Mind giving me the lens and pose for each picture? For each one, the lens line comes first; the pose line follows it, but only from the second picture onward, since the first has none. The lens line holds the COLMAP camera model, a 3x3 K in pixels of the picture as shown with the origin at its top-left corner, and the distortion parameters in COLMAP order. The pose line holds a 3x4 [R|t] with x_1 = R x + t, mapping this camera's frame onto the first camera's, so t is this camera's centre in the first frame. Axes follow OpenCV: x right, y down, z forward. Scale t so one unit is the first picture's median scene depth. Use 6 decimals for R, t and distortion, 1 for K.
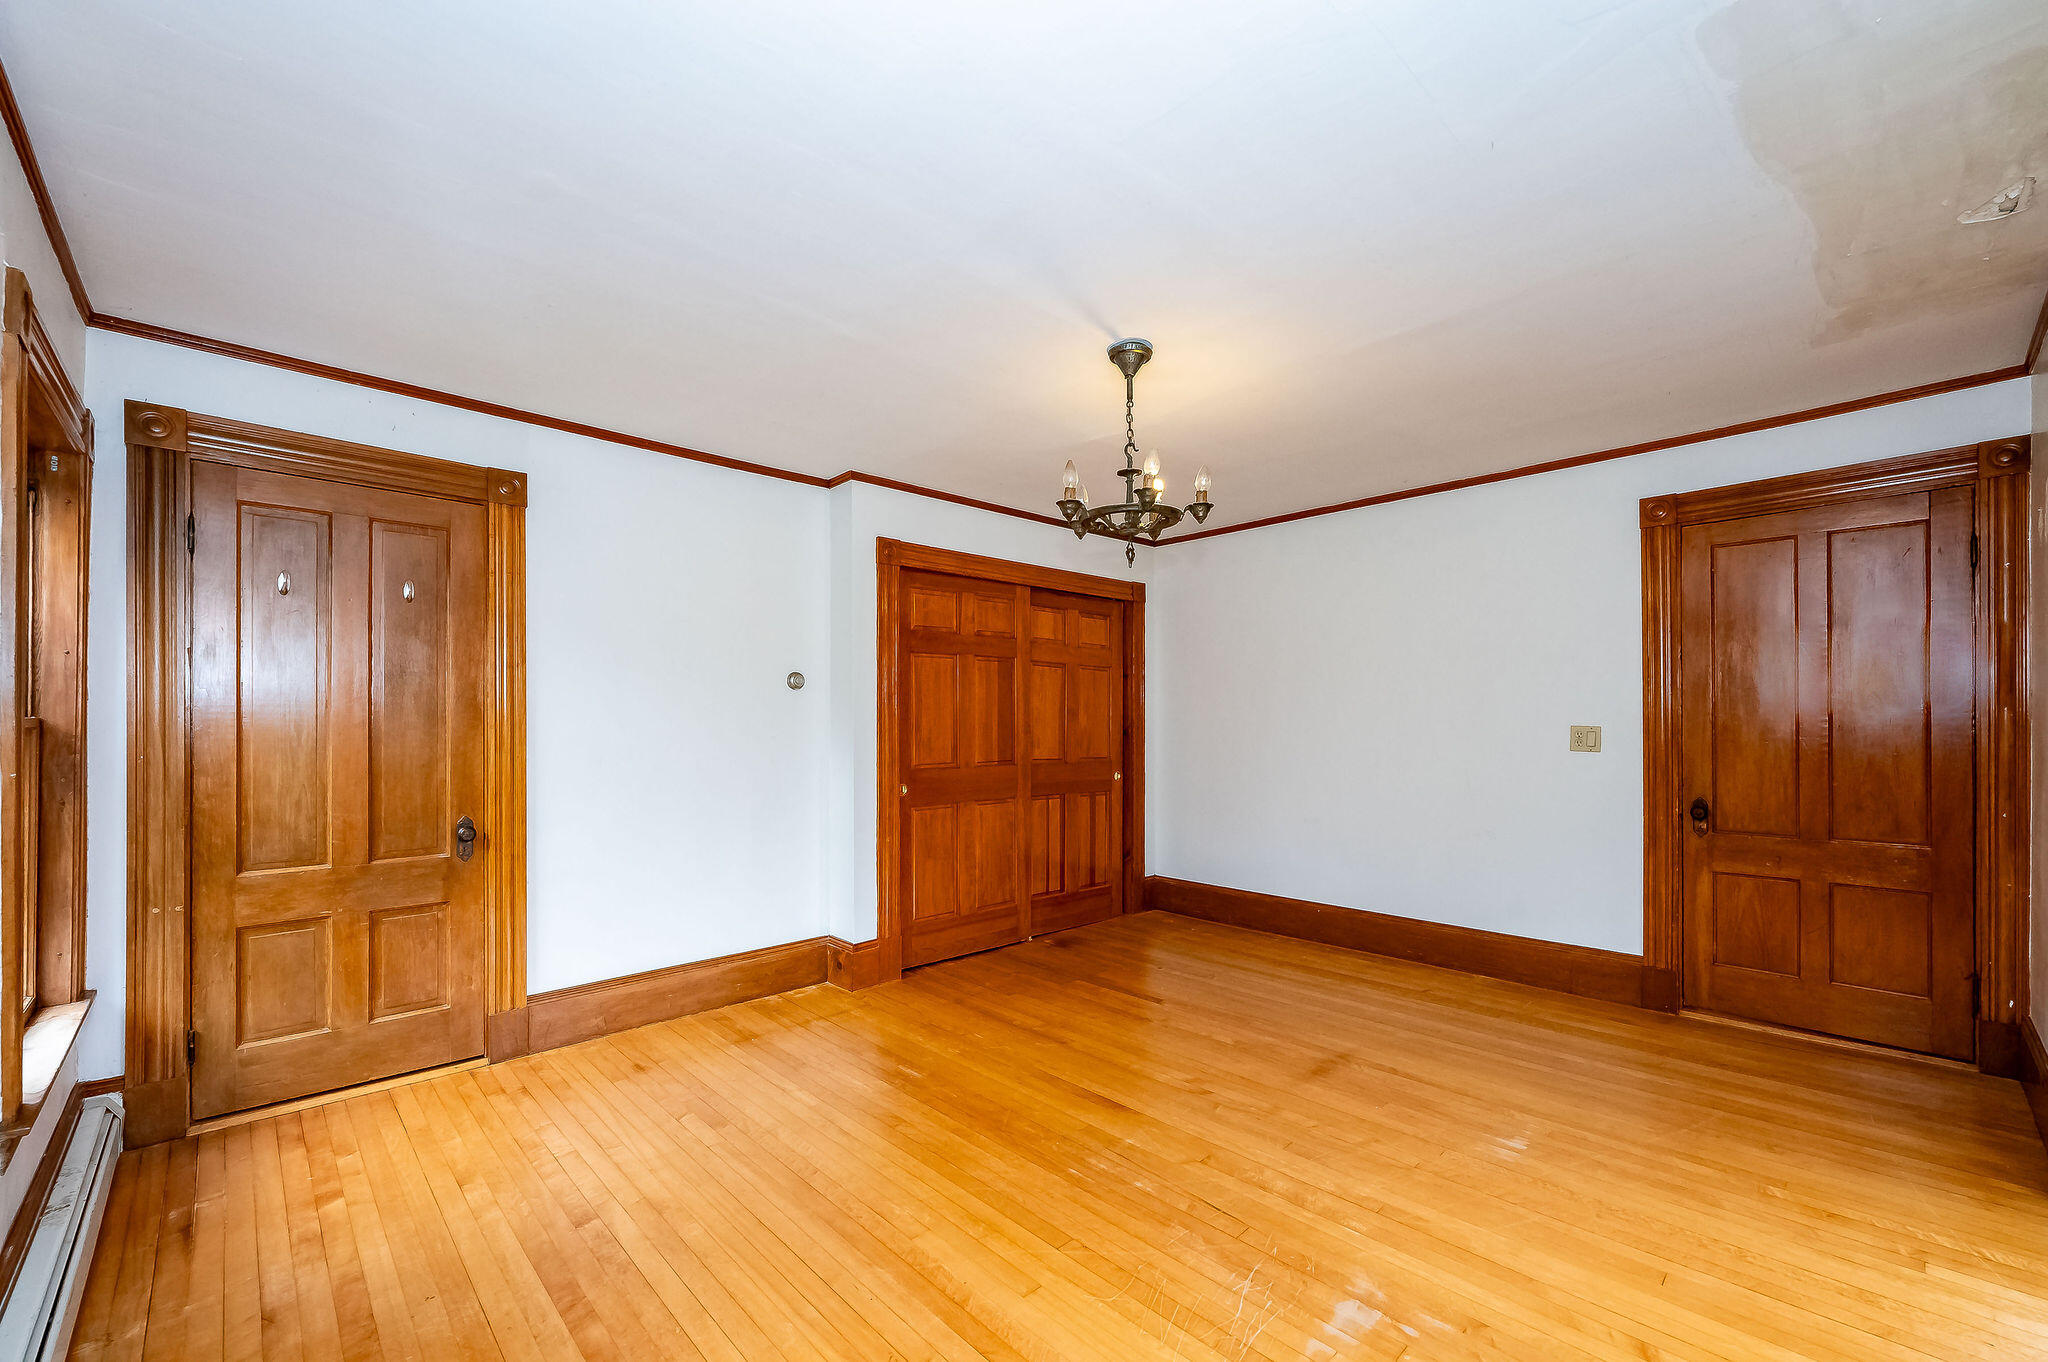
lens RADIAL K [[830.4, 0, 1005.2], [0, 830.4, 719.7], [0, 0, 1]] dist [-0.000167, 0.001283]
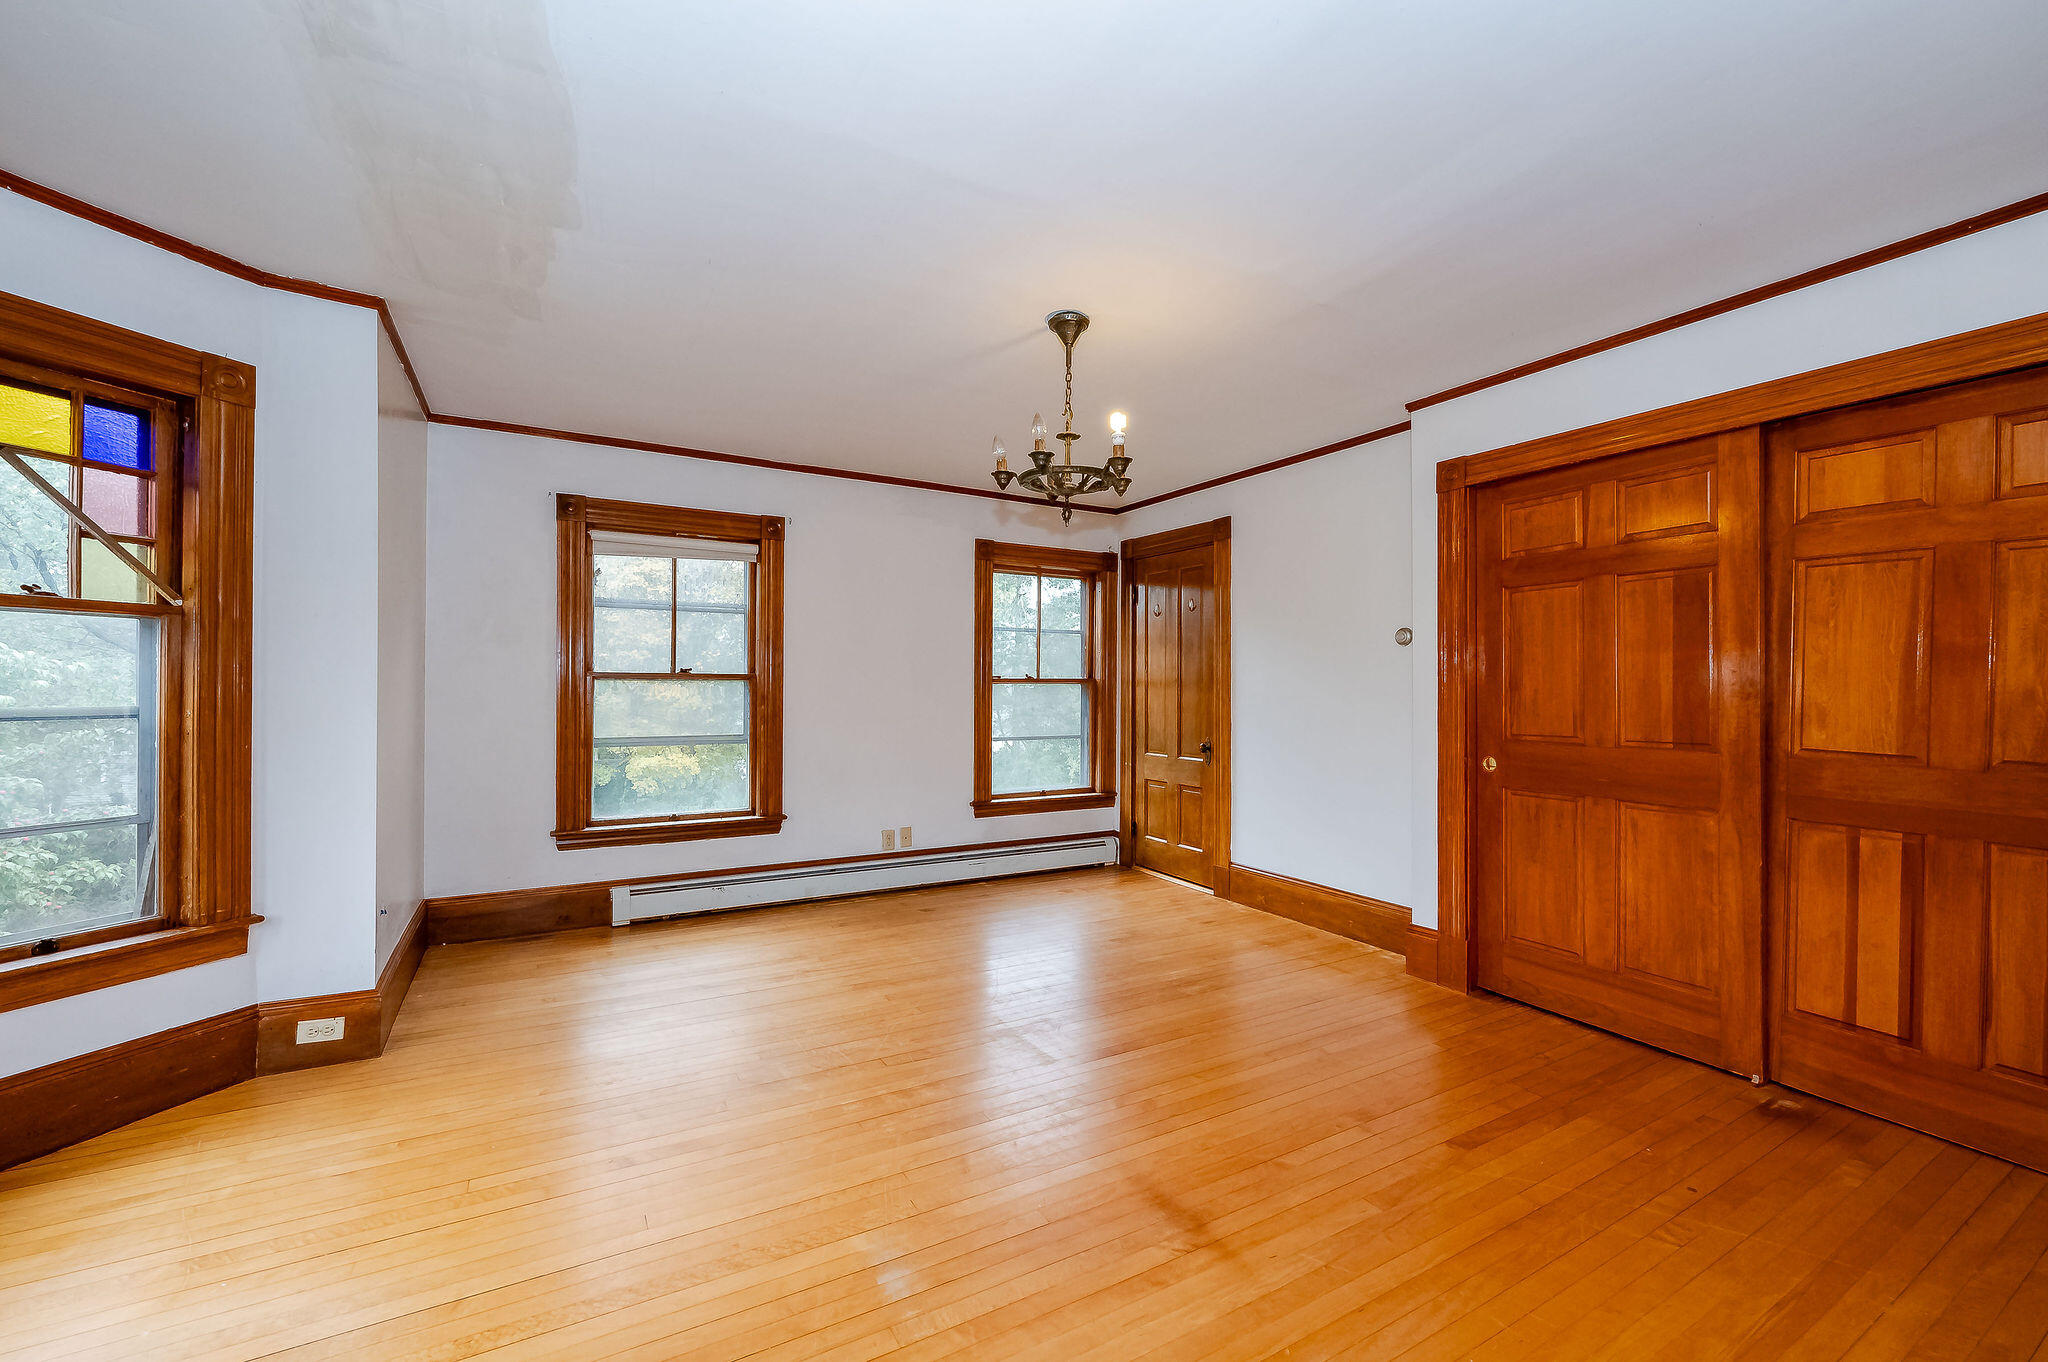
lens RADIAL K [[830.4, 0, 1029.6], [0, 830.4, 683.2], [0, 0, 1]] dist [-0.000167, 0.001283]
pose [[-0.219211, -0.005339, -0.975663, 0.747241], [-0.006862, 0.999969, -0.003930, 0.013605], [0.975653, 0.005834, -0.219241, 0.743894]]
